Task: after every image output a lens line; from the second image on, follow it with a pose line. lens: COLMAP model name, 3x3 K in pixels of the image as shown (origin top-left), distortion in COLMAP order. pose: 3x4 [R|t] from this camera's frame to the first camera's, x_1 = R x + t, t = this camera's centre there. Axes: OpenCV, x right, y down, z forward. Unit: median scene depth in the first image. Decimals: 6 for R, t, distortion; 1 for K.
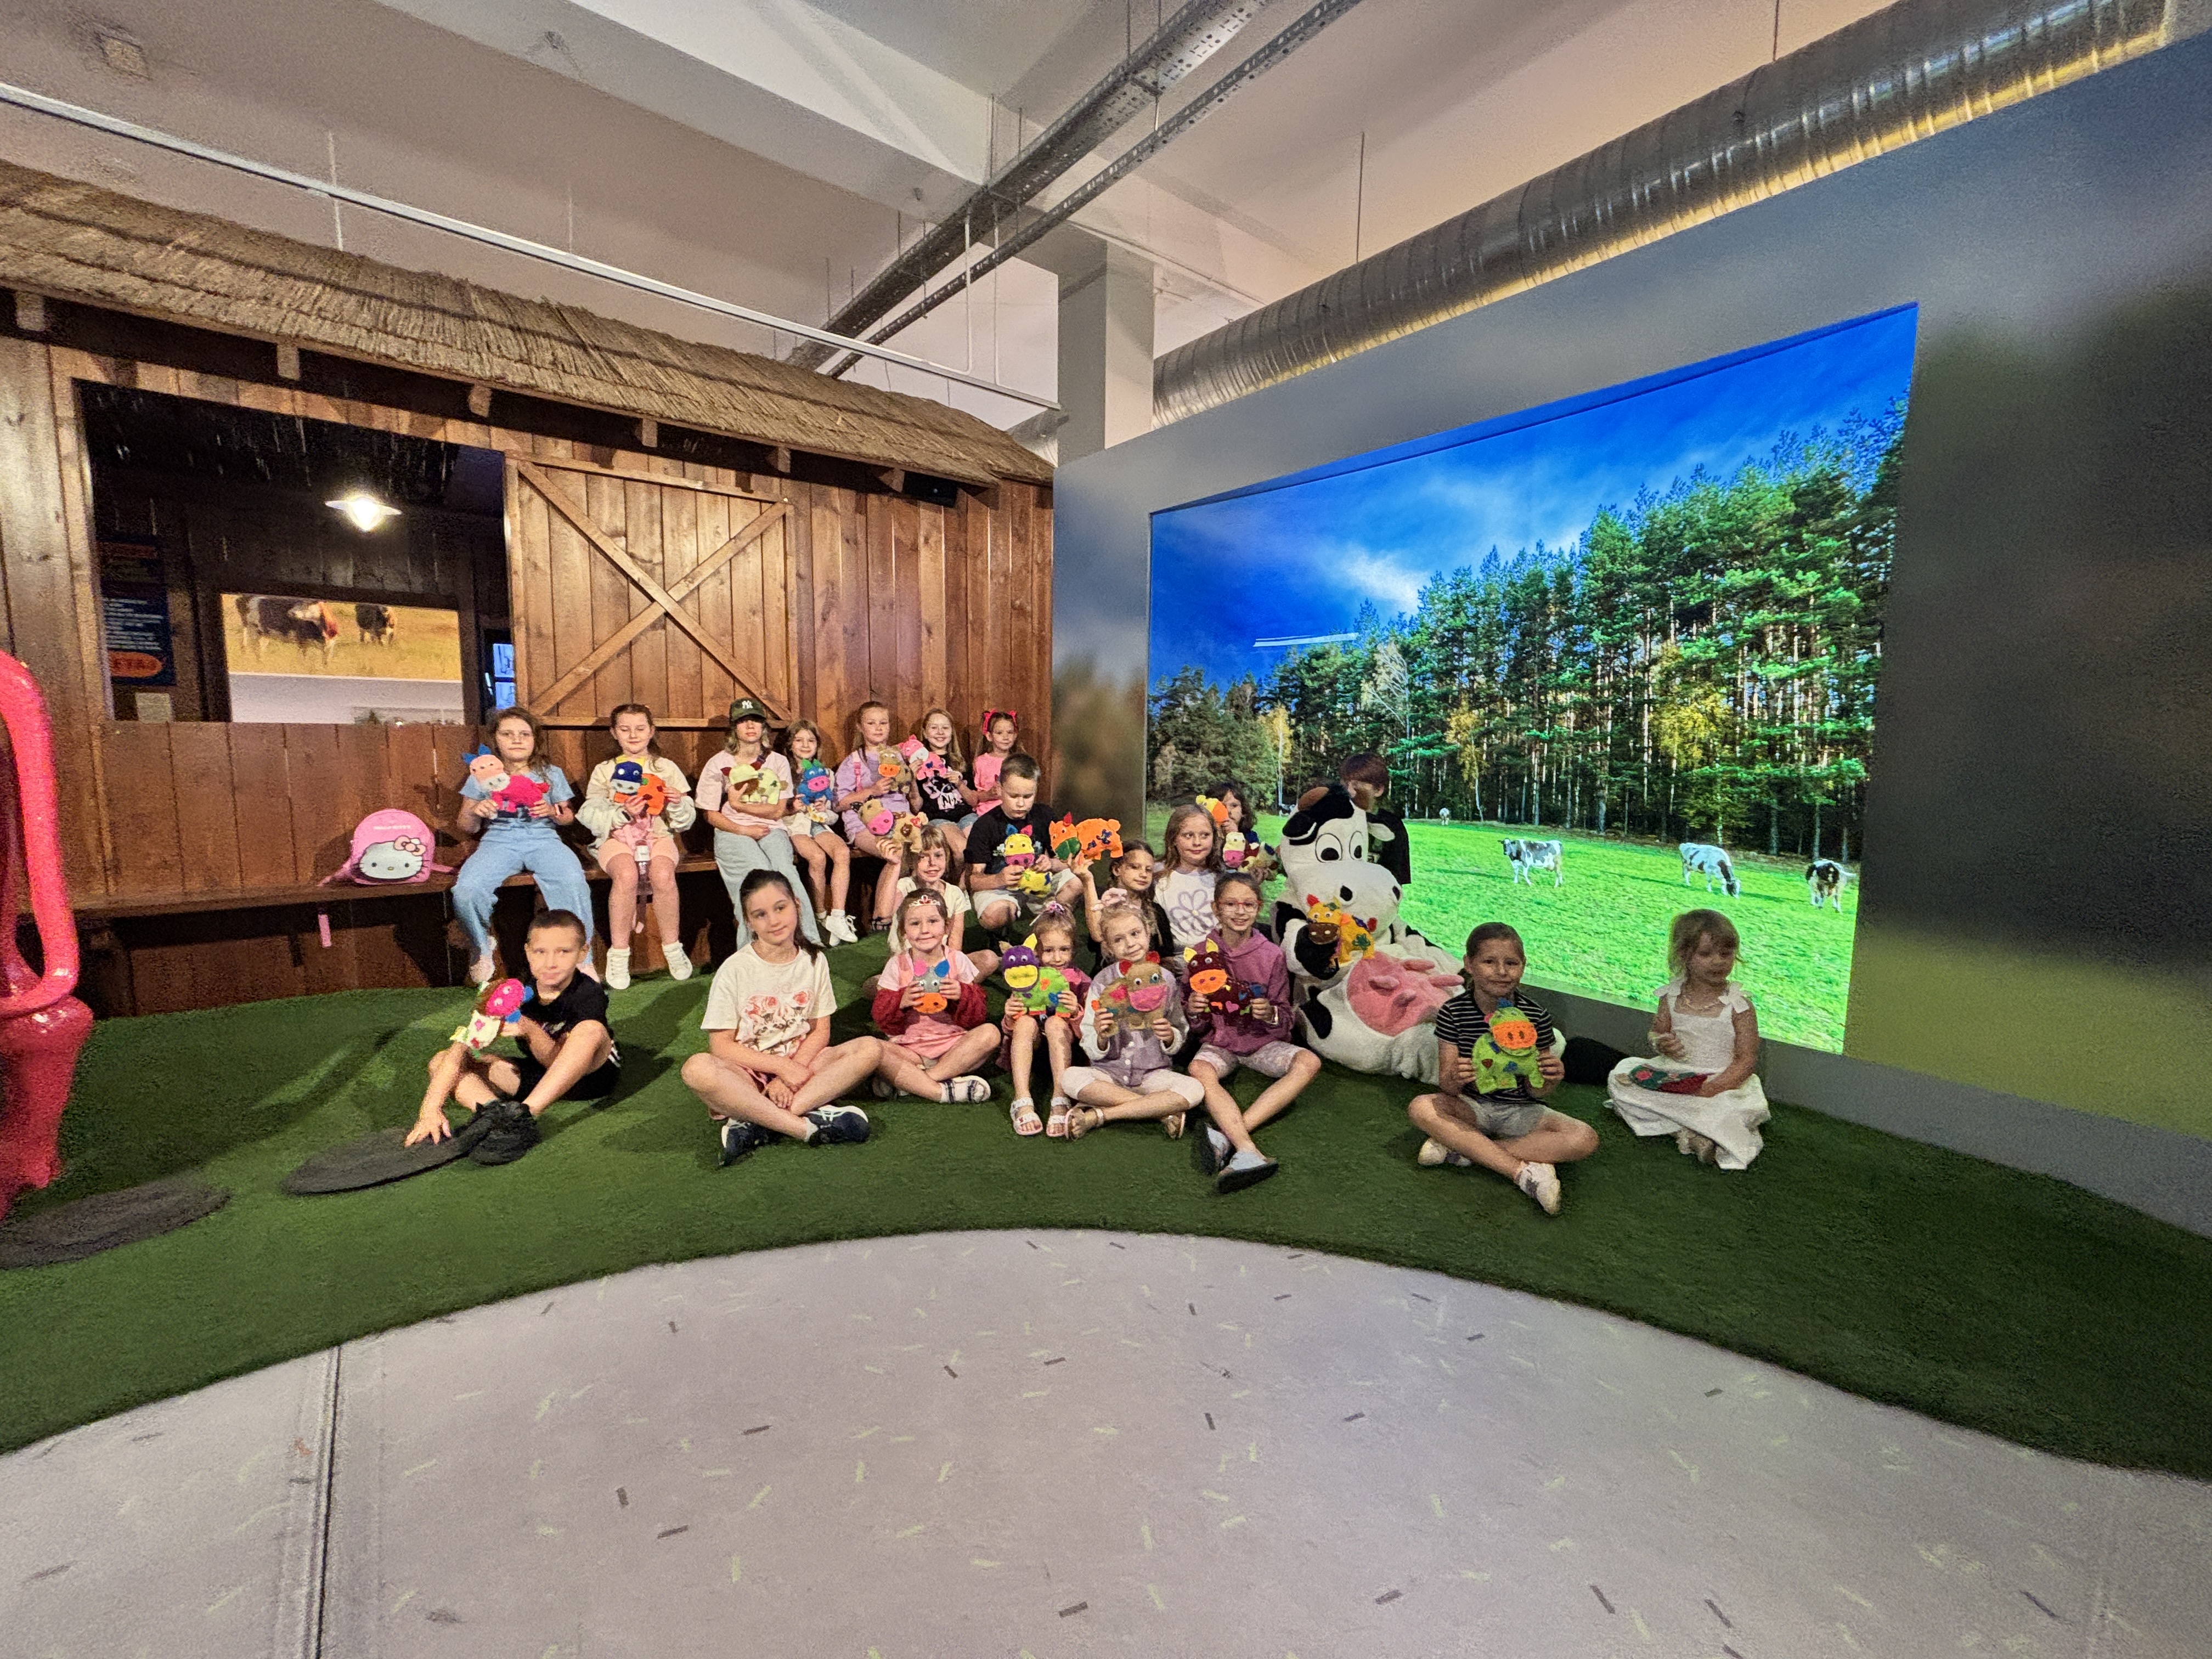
lens RADIAL K [[896.5, 0, 1113.3], [0, 896.5, 833.9], [0, 0, 1]] dist [-0.004790, 0.001213]
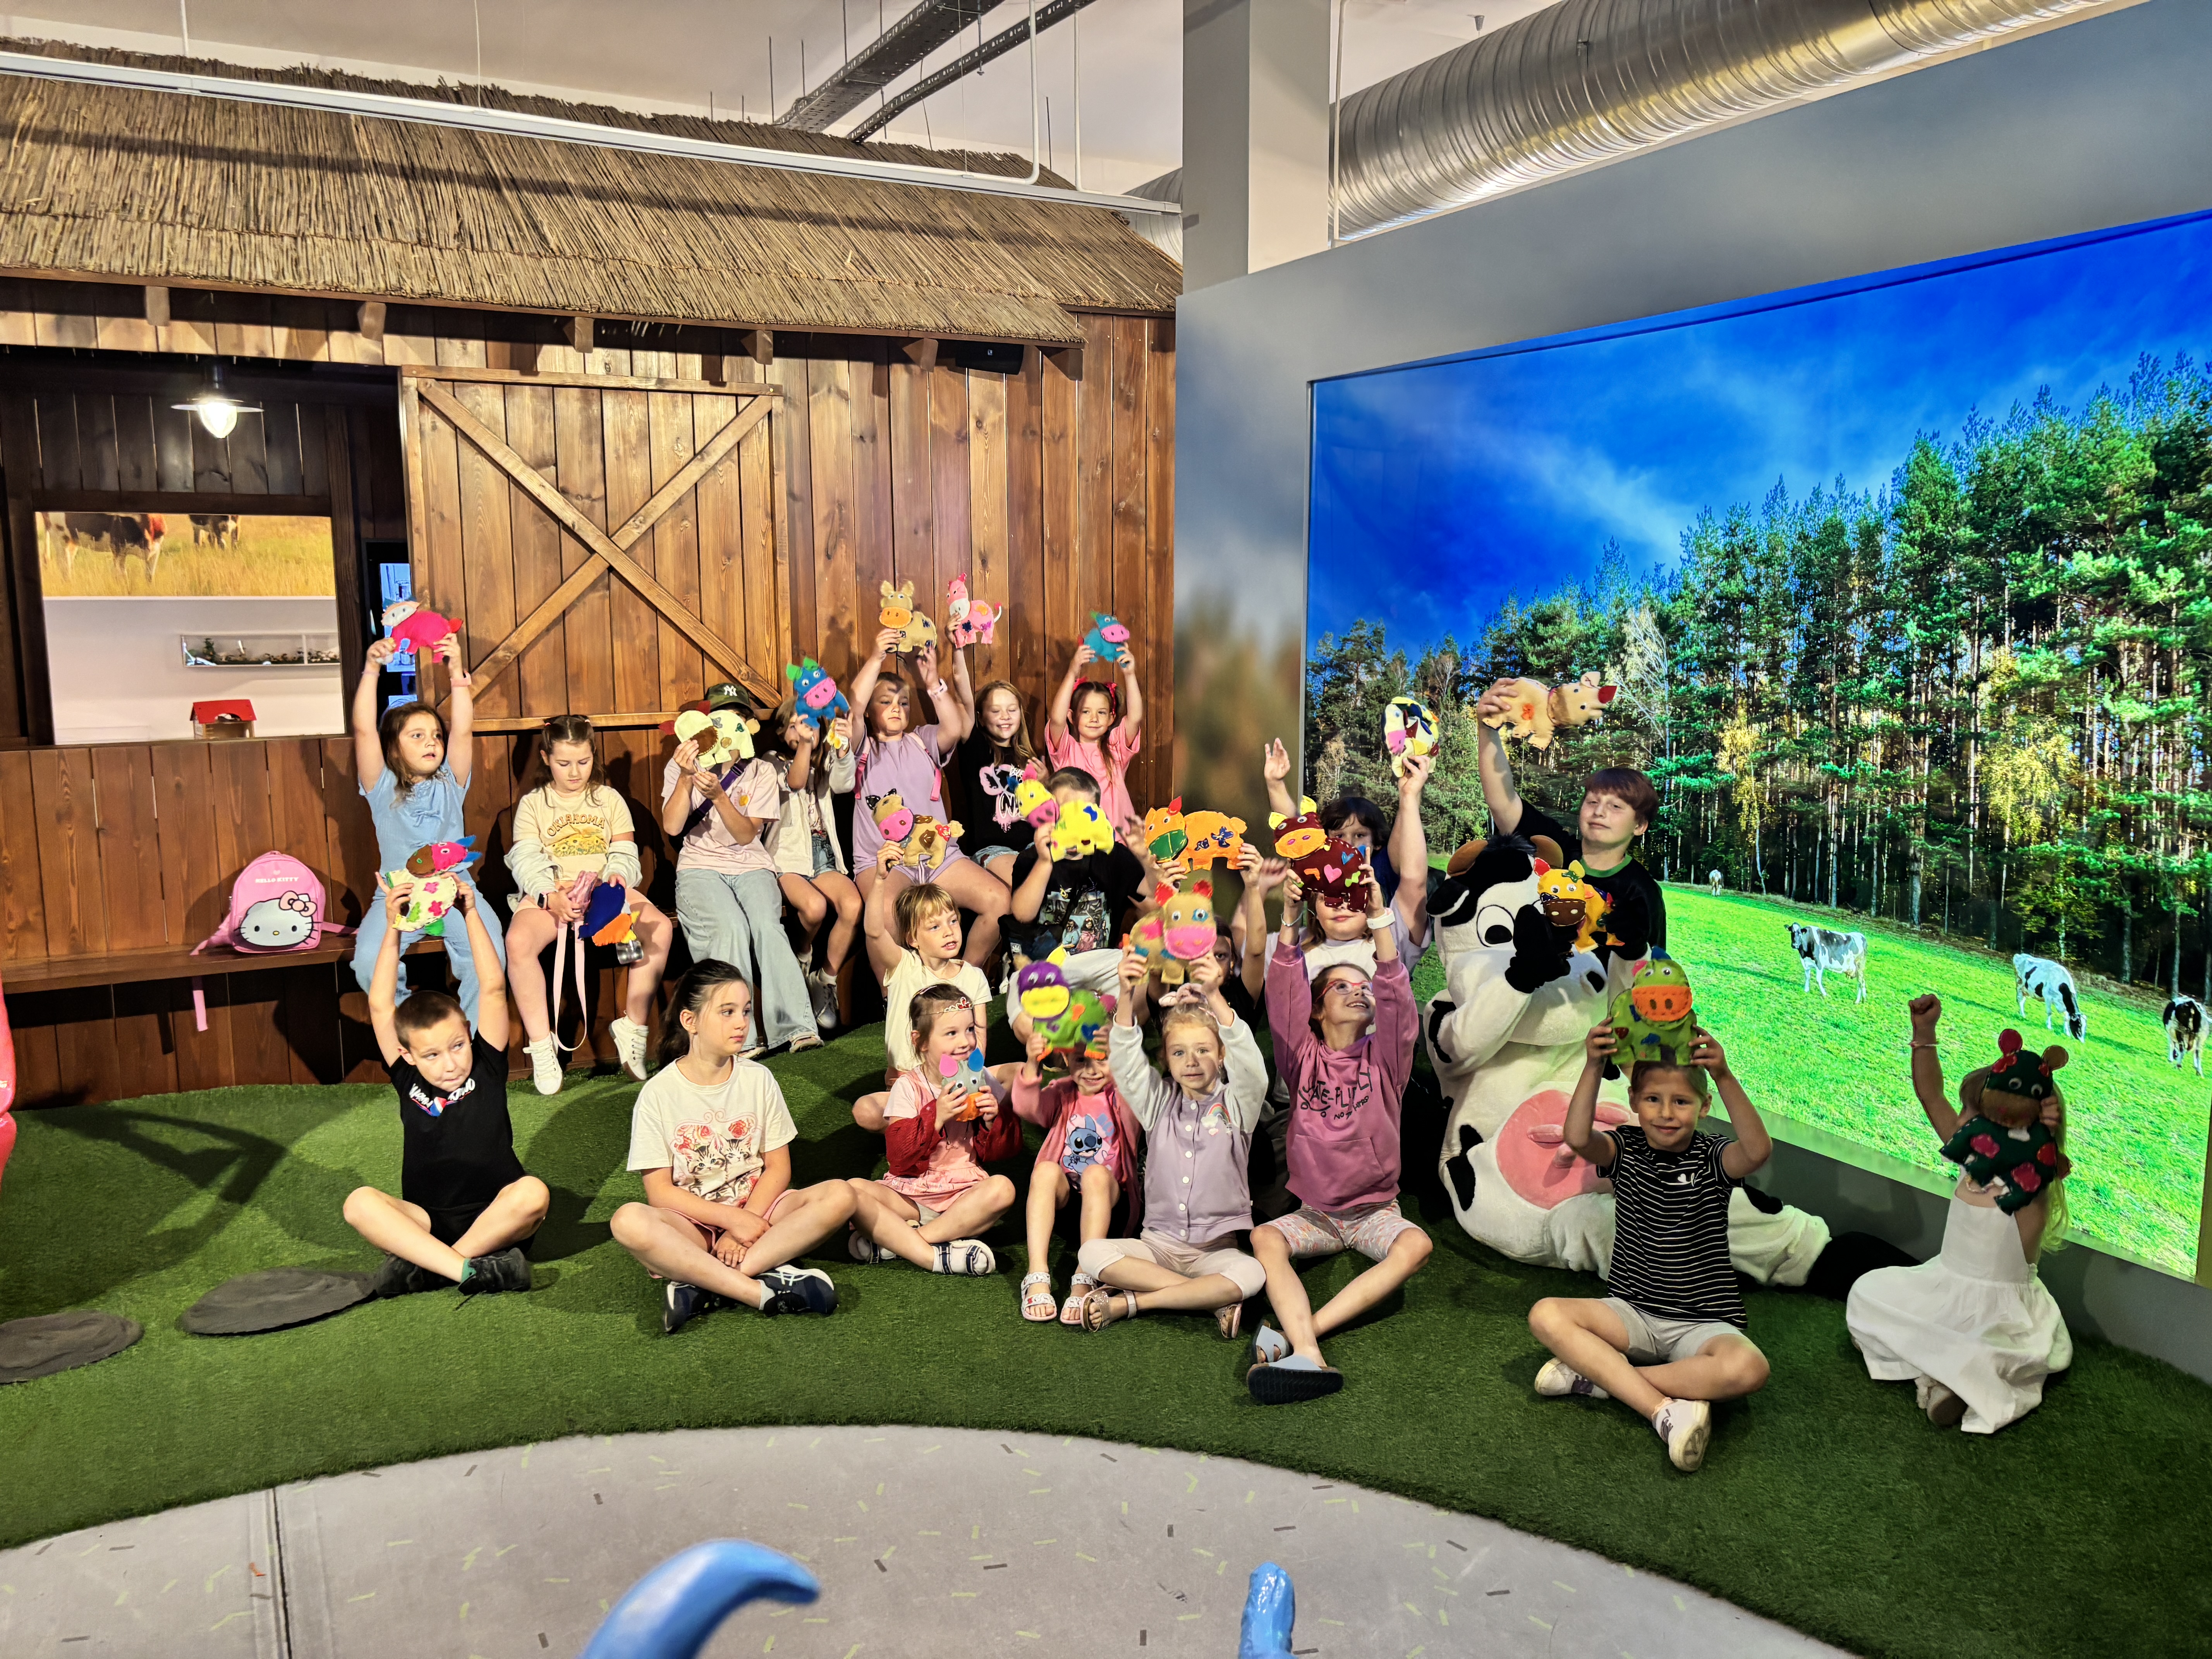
lens RADIAL K [[1685.5, 0, 1113.7], [0, 1685.5, 829.9], [0, 0, 1]] dist [0.018950, 0.003792]
pose [[0.982663, 0.011468, -0.185044, 0.195160], [-0.005771, 0.999494, 0.031295, -0.109019], [0.185310, -0.029684, 0.982232, -0.336108]]
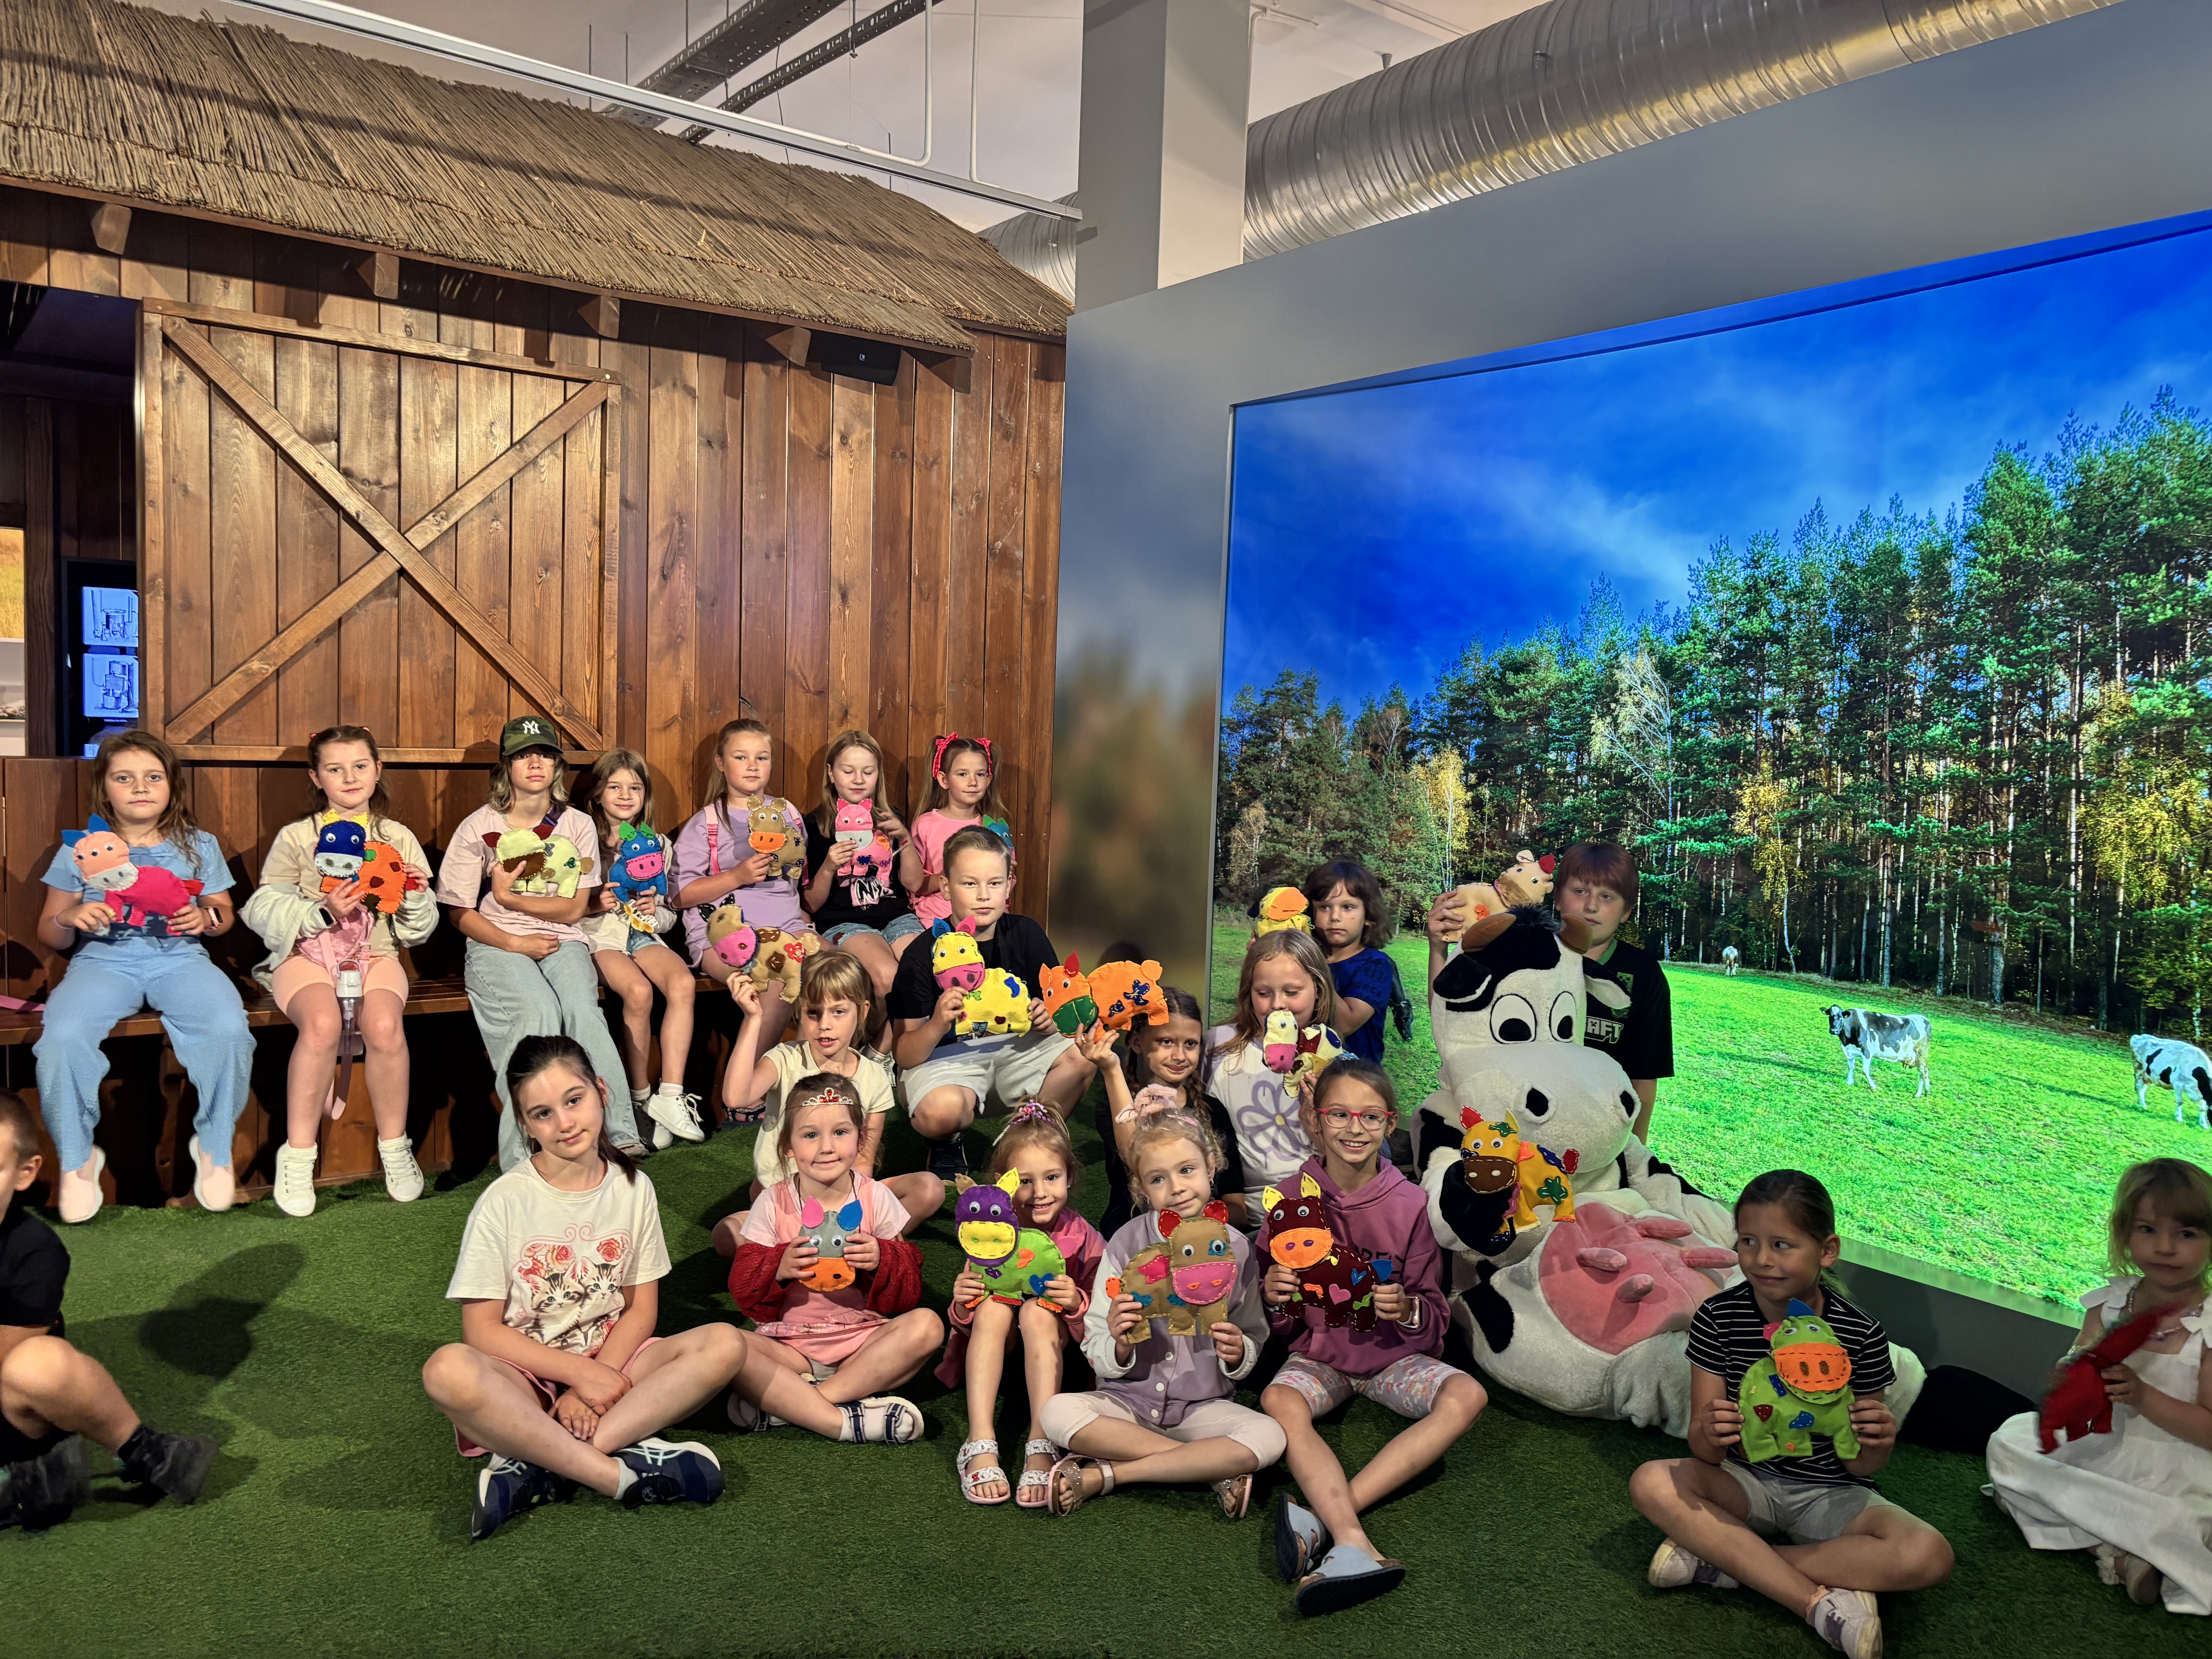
lens RADIAL K [[1685.5, 0, 1109.4], [0, 1685.5, 847.7], [0, 0, 1]] dist [0.018950, 0.003792]
pose [[0.998991, 0.025442, -0.037001, 0.014354], [-0.026809, 0.998958, -0.036925, -0.047648], [0.036023, 0.037880, 0.998633, -0.110125]]
